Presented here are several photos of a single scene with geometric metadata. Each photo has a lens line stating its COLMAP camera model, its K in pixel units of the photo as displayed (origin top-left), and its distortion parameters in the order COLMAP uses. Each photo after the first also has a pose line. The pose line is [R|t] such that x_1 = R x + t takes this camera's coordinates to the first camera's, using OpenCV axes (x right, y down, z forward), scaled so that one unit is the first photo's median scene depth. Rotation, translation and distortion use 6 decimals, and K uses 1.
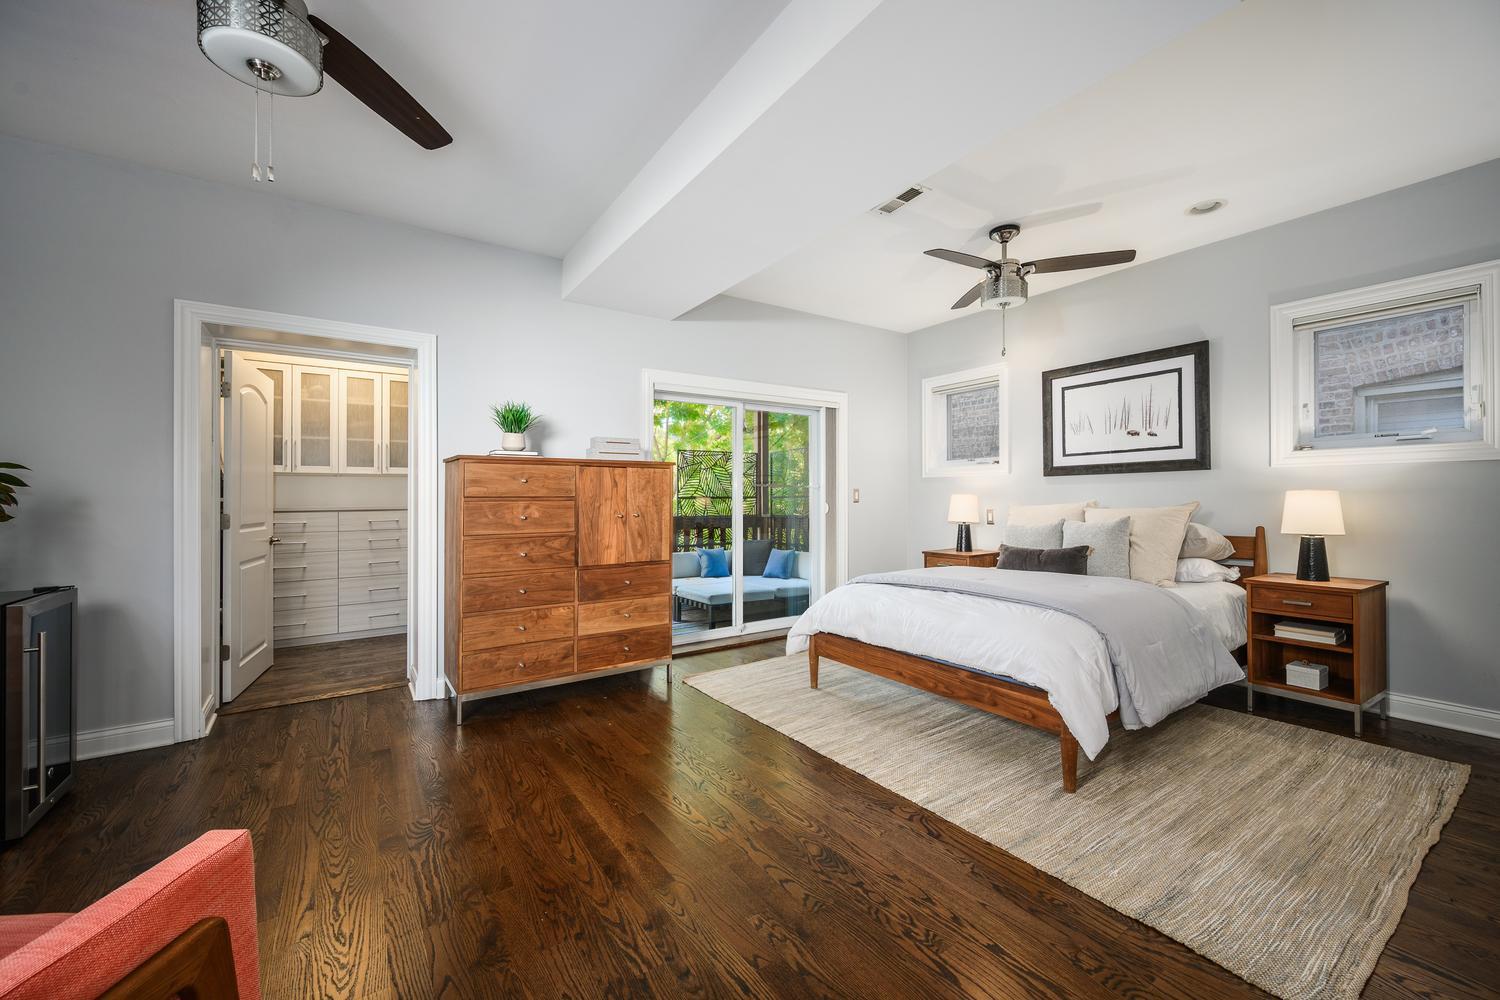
lens RADIAL K [[596.7, 0, 752.8], [0, 596.7, 497.4], [0, 0, 1]] dist [-0.001857, -0.000105]
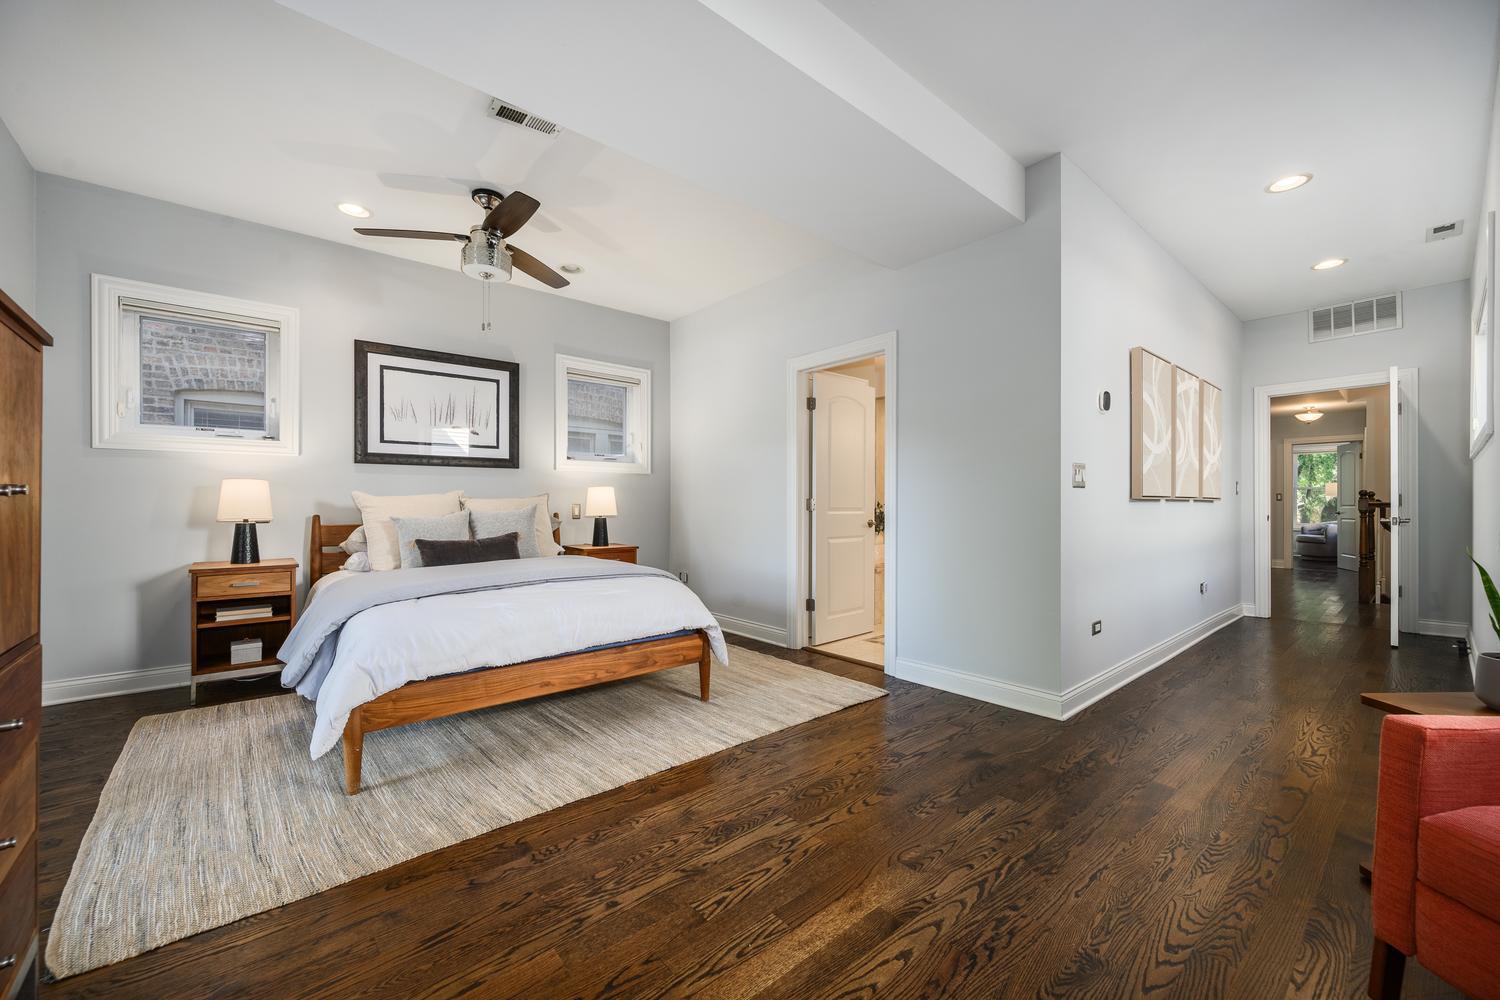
lens RADIAL K [[596.7, 0, 753.8], [0, 596.7, 504.9], [0, 0, 1]] dist [-0.001857, -0.000105]
pose [[-0.117352, 0.006853, 0.993067, -0.621332], [-0.000186, 0.999976, -0.006923, 0.044901], [-0.993090, -0.000997, -0.117348, 0.788674]]
